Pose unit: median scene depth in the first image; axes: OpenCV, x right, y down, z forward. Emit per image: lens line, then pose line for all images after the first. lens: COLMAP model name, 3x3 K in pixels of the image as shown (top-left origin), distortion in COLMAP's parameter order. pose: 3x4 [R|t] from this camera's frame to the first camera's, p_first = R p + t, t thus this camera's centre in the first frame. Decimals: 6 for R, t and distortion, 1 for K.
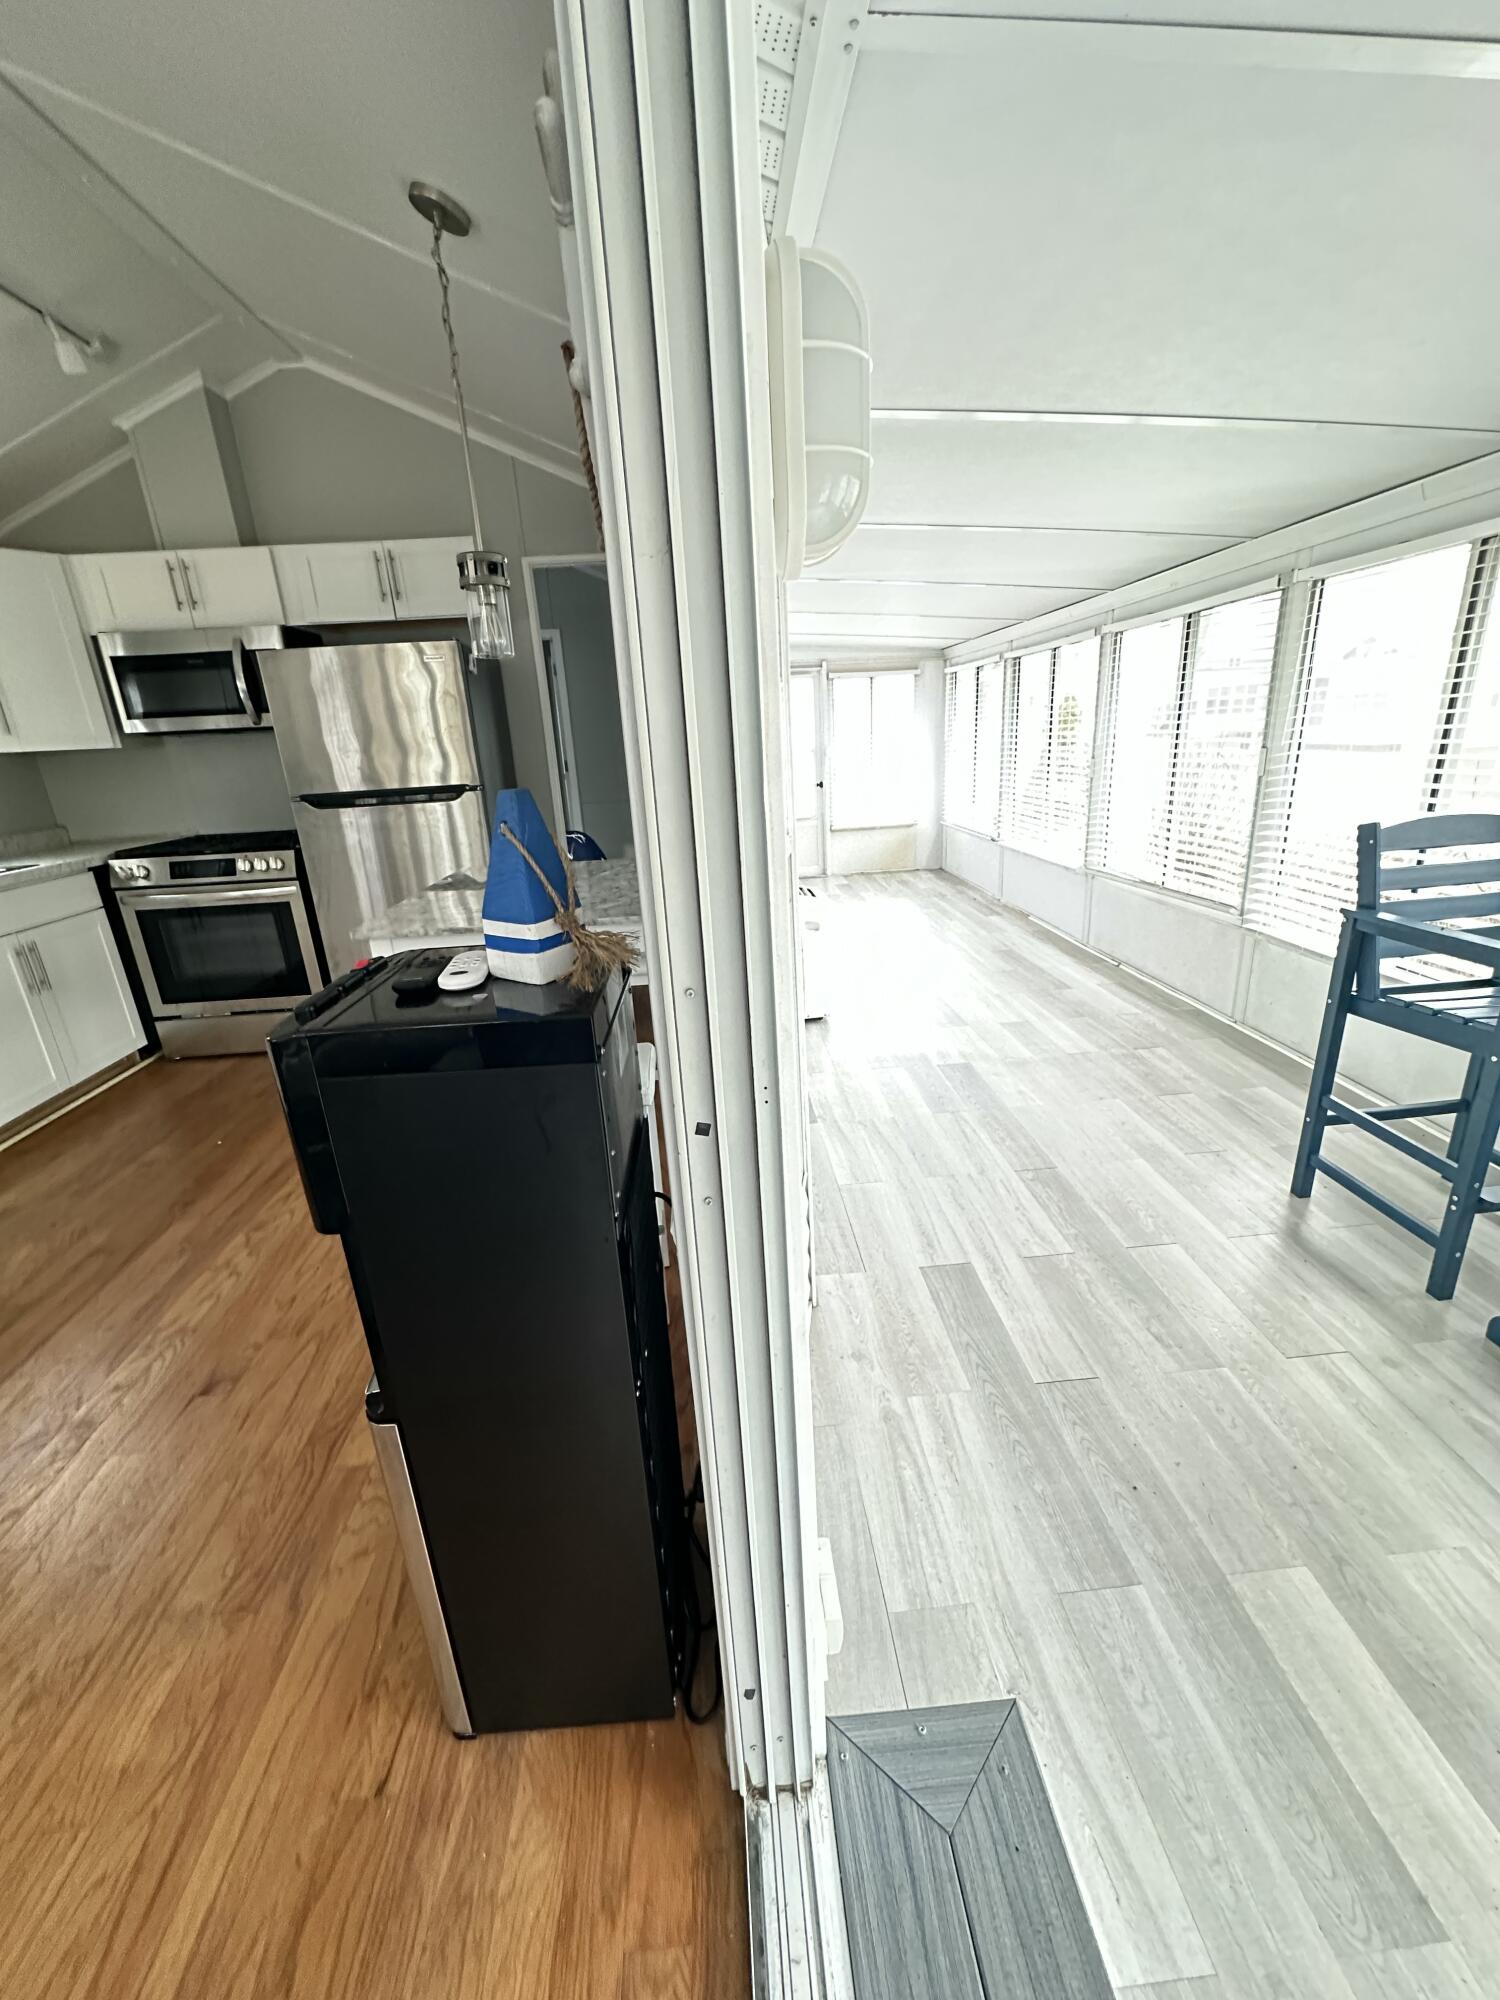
lens RADIAL K [[792.7, 0, 752.4], [0, 792.7, 999.6], [0, 0, 1]] dist [-0.000185, -0.000465]
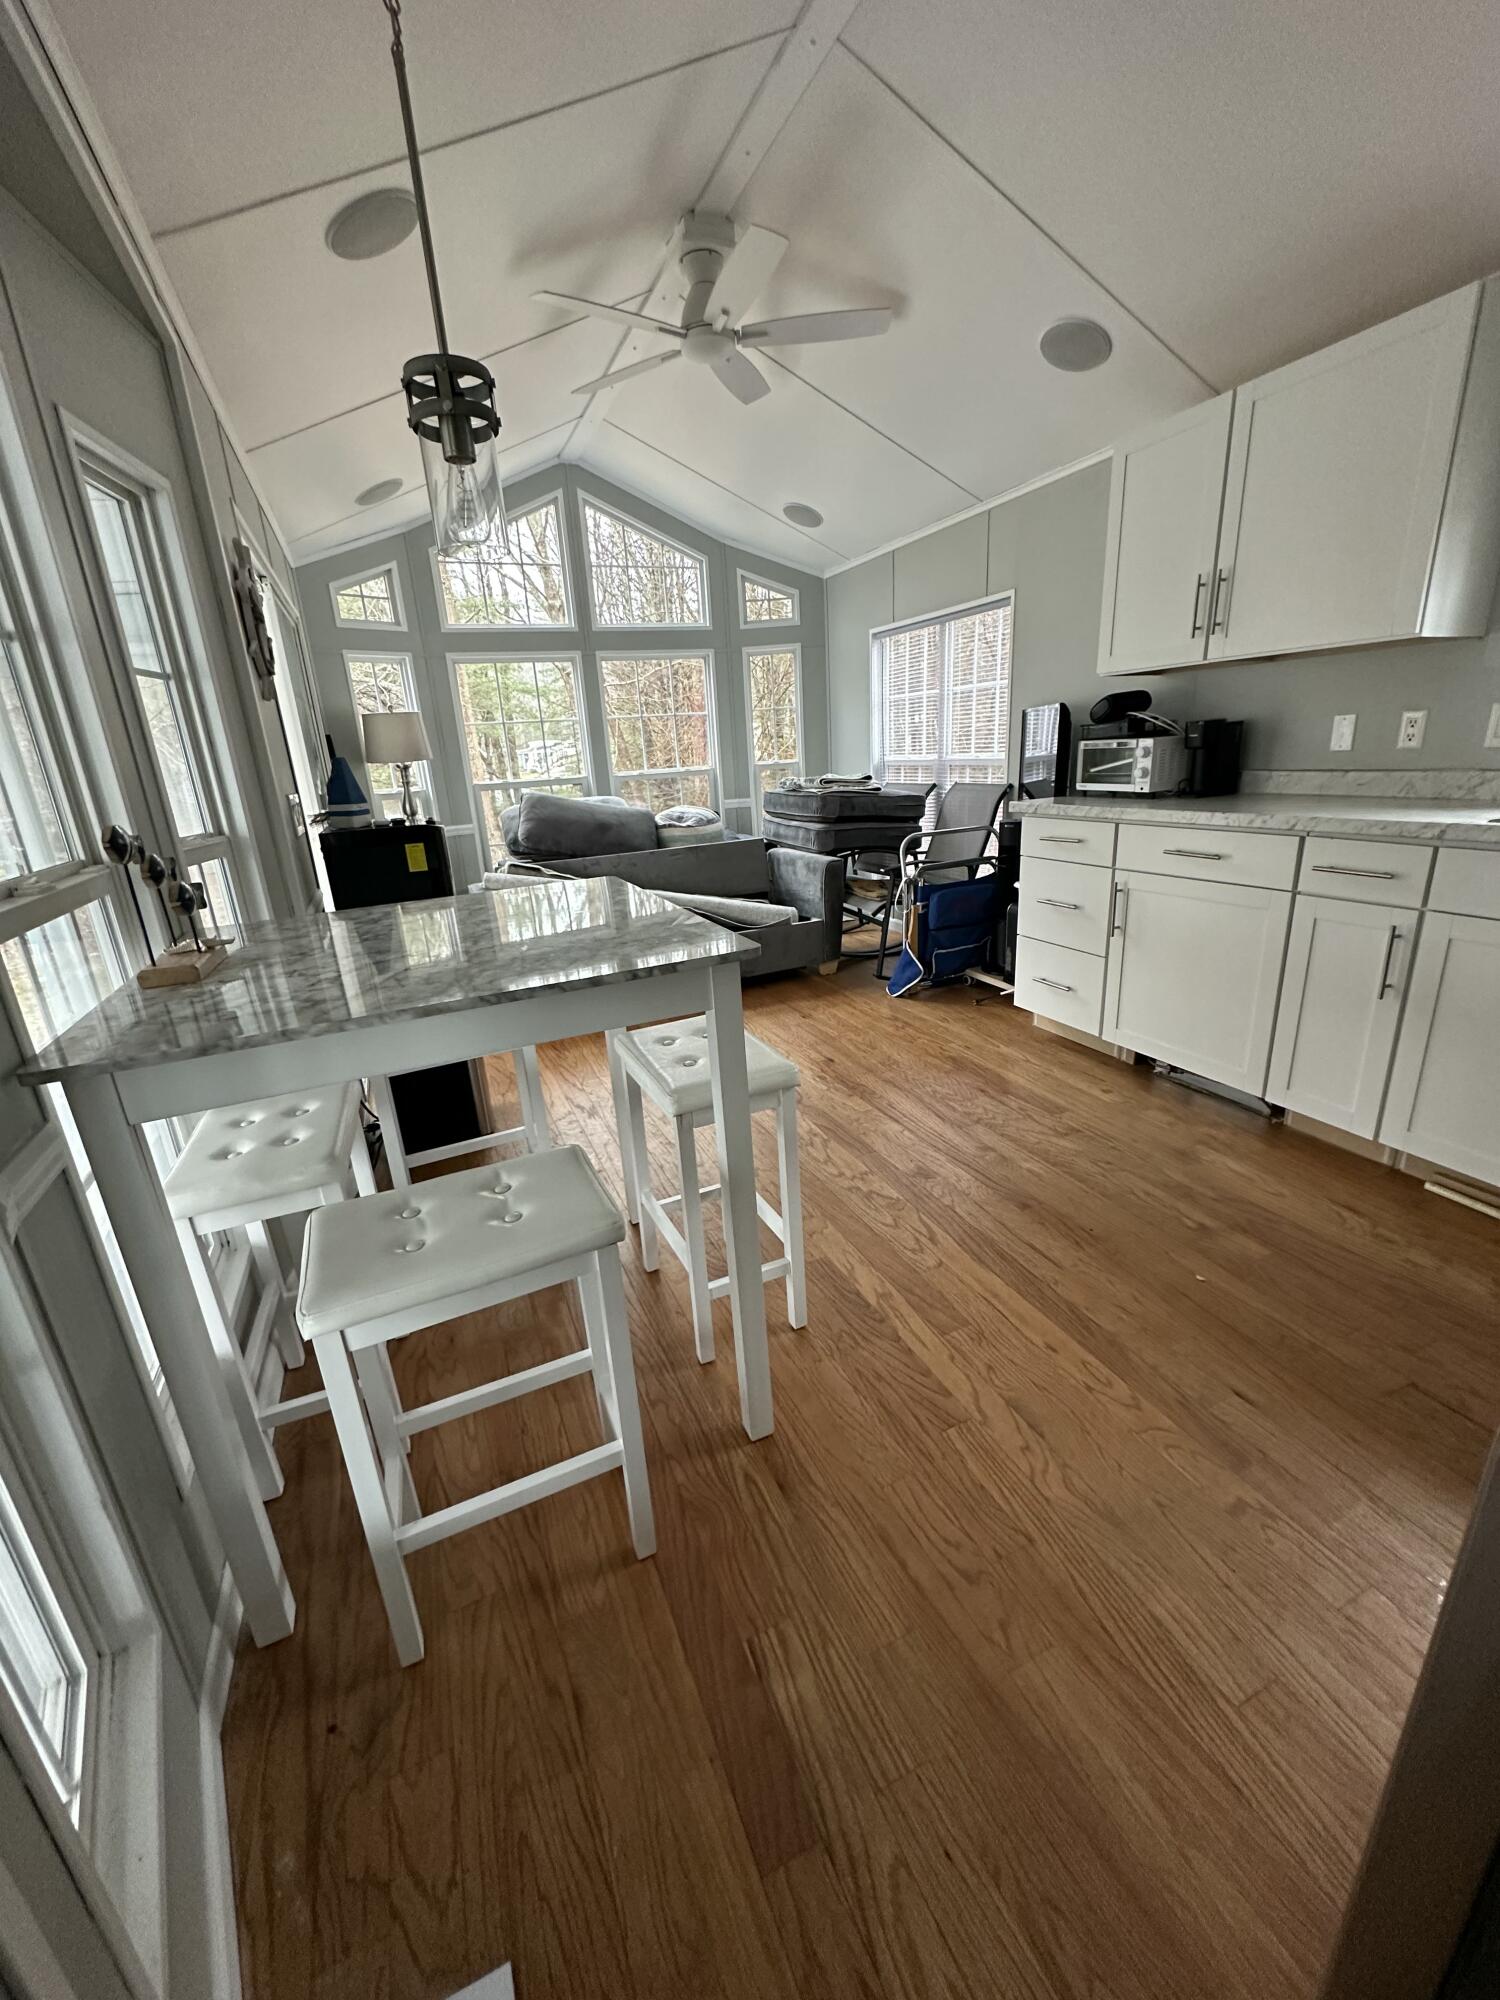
lens RADIAL K [[792.7, 0, 751.8], [0, 792.7, 999.8], [0, 0, 1]] dist [-0.000185, -0.000465]
pose [[-0.932816, 0.208194, -0.294126, -0.169340], [-0.007398, 0.804977, 0.593260, -0.315671], [0.360278, 0.555578, -0.749355, 1.039622]]
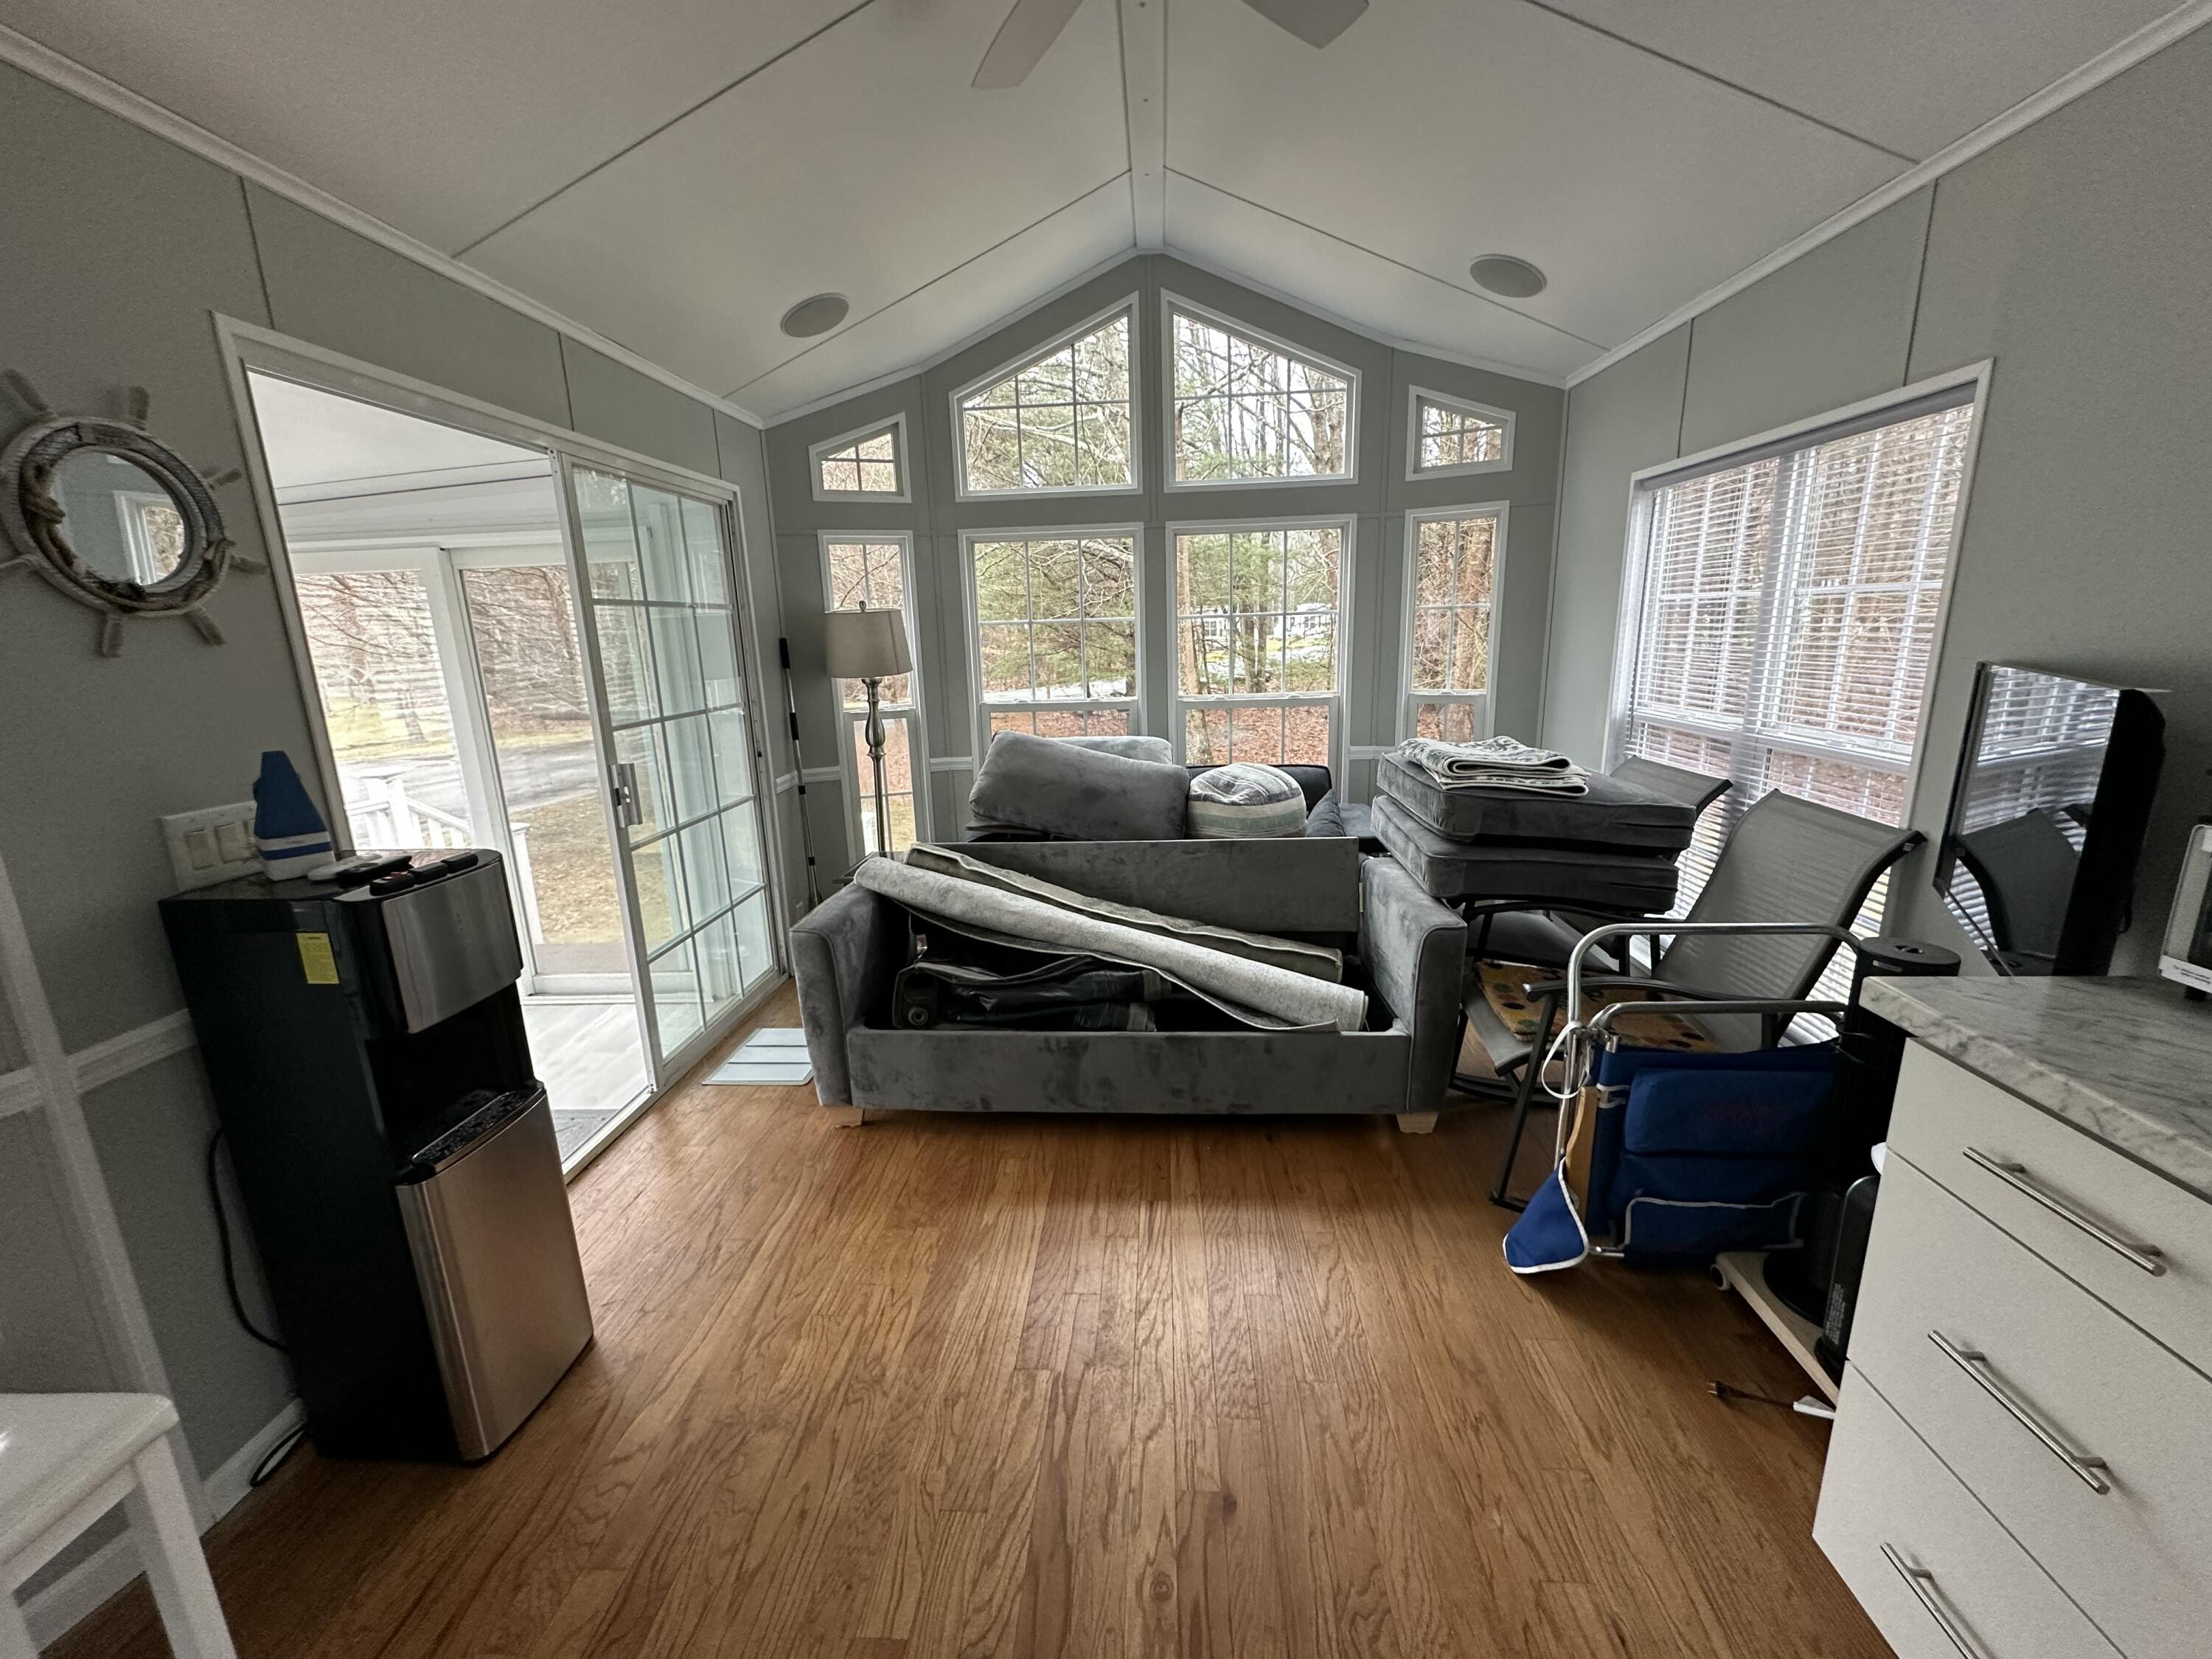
lens RADIAL K [[876.8, 0, 1111.5], [0, 876.8, 828.4], [0, 0, 1]] dist [-0.000185, -0.000465]
pose [[-0.988813, 0.053203, 0.139353, -0.540875], [0.118270, 0.848929, 0.515103, -0.207040], [-0.090895, 0.525822, -0.845724, 0.598867]]
